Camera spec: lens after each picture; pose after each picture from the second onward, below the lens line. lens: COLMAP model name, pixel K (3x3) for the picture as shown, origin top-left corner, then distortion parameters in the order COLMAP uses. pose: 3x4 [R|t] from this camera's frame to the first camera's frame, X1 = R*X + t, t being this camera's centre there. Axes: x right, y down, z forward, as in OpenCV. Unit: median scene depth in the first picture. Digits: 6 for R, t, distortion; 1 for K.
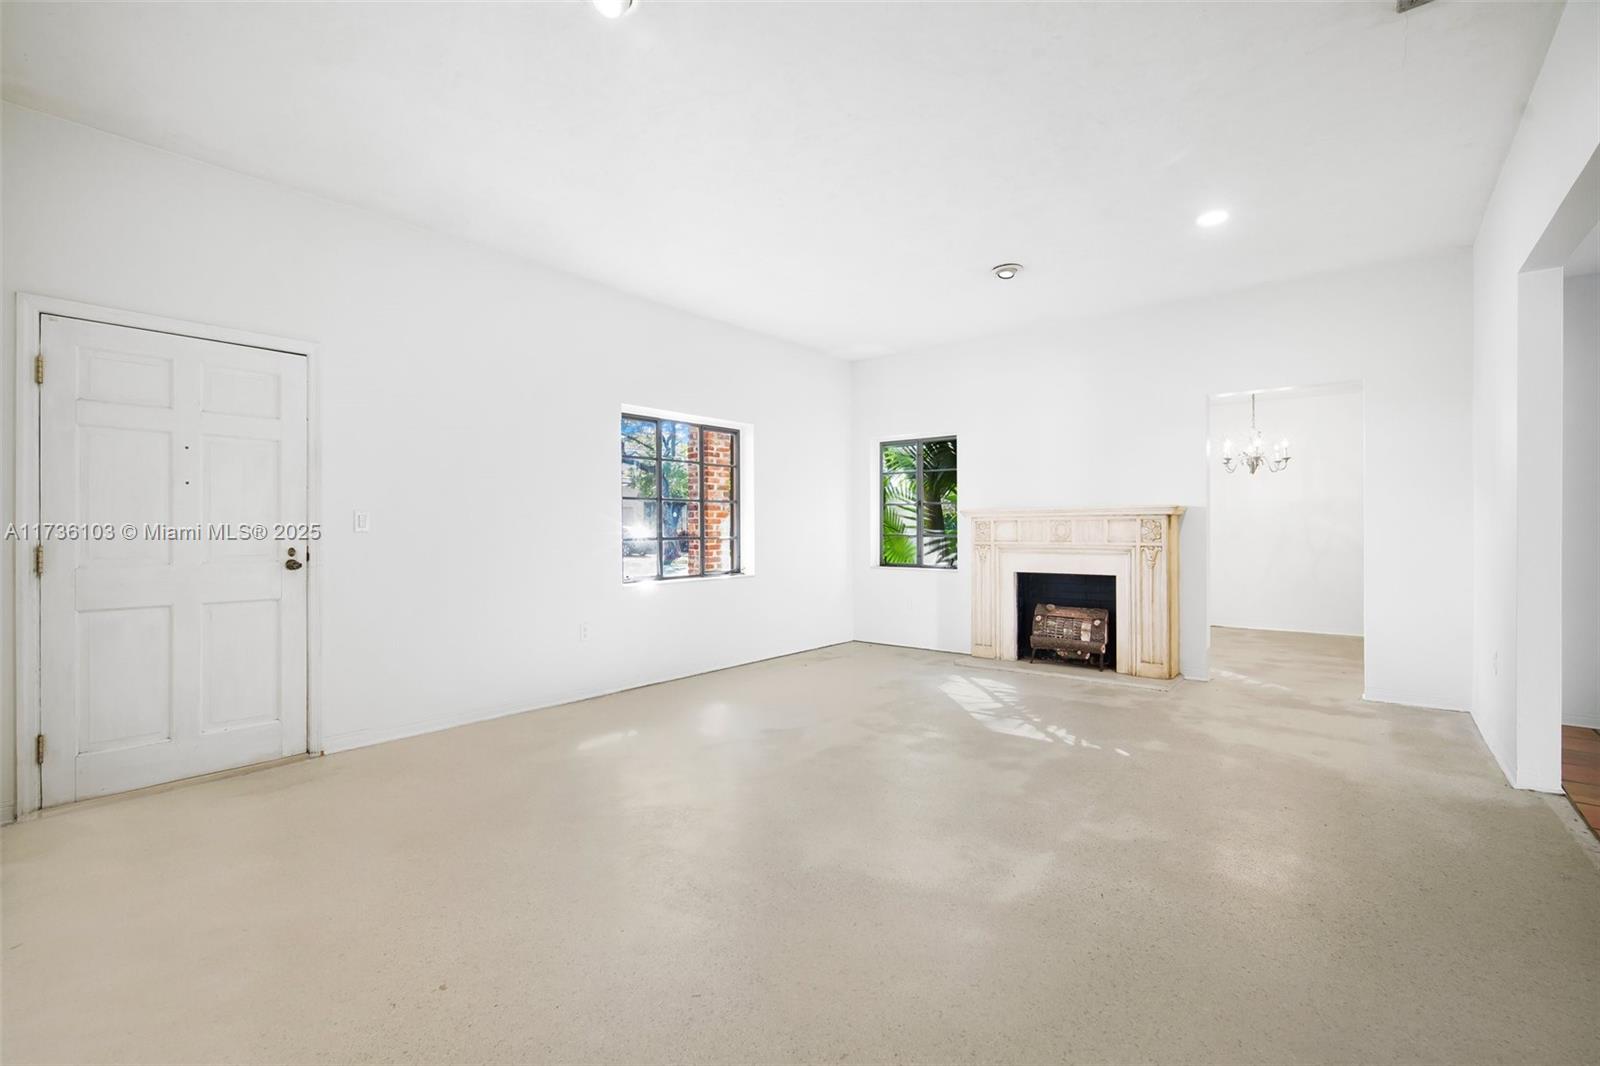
lens RADIAL K [[700.2, 0, 798.4], [0, 700.2, 531.5], [0, 0, 1]] dist [-0.010190, 0.000558]
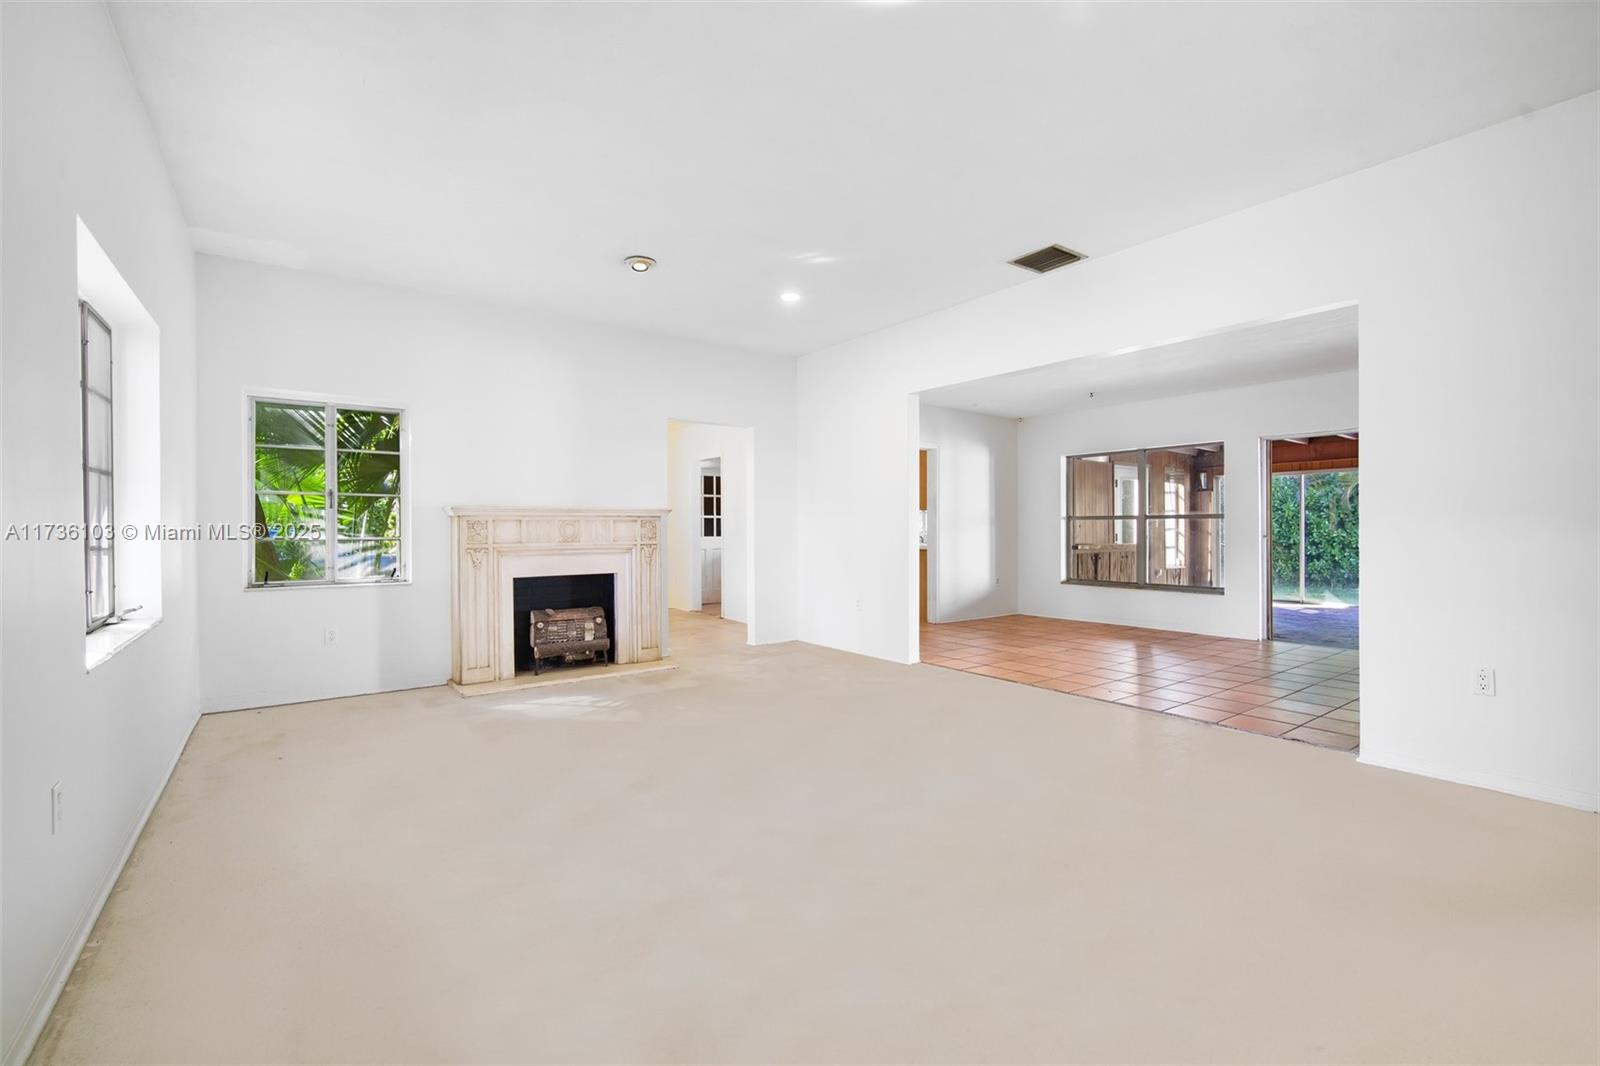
lens RADIAL K [[700.2, 0, 802.7], [0, 700.2, 536.1], [0, 0, 1]] dist [-0.010190, 0.000558]
pose [[0.248521, -0.004228, 0.968617, -0.486612], [0.011697, 0.999931, 0.001364, 0.008441], [-0.968556, 0.010991, 0.248554, 0.445454]]
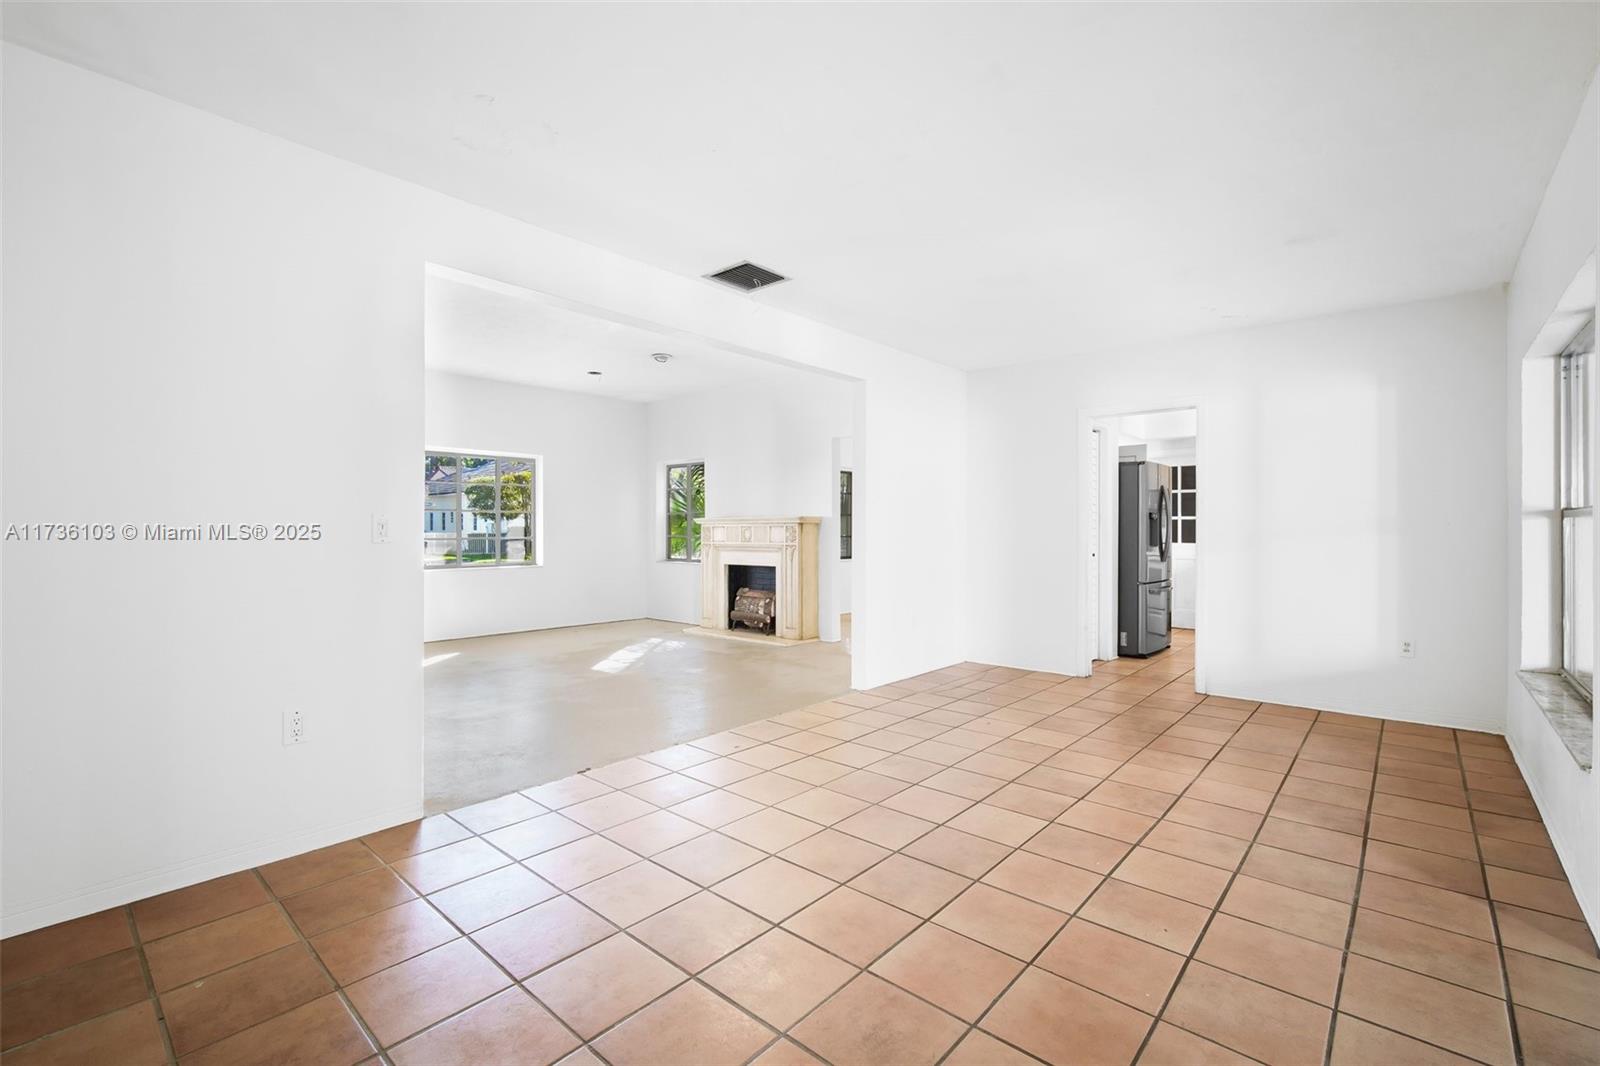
lens RADIAL K [[700.2, 0, 796.4], [0, 700.2, 528.4], [0, 0, 1]] dist [-0.010190, 0.000558]
pose [[0.998771, 0.006811, -0.049092, 0.543455], [-0.007346, 0.999916, -0.010725, 0.001444], [0.049015, 0.011072, 0.998737, -0.379567]]
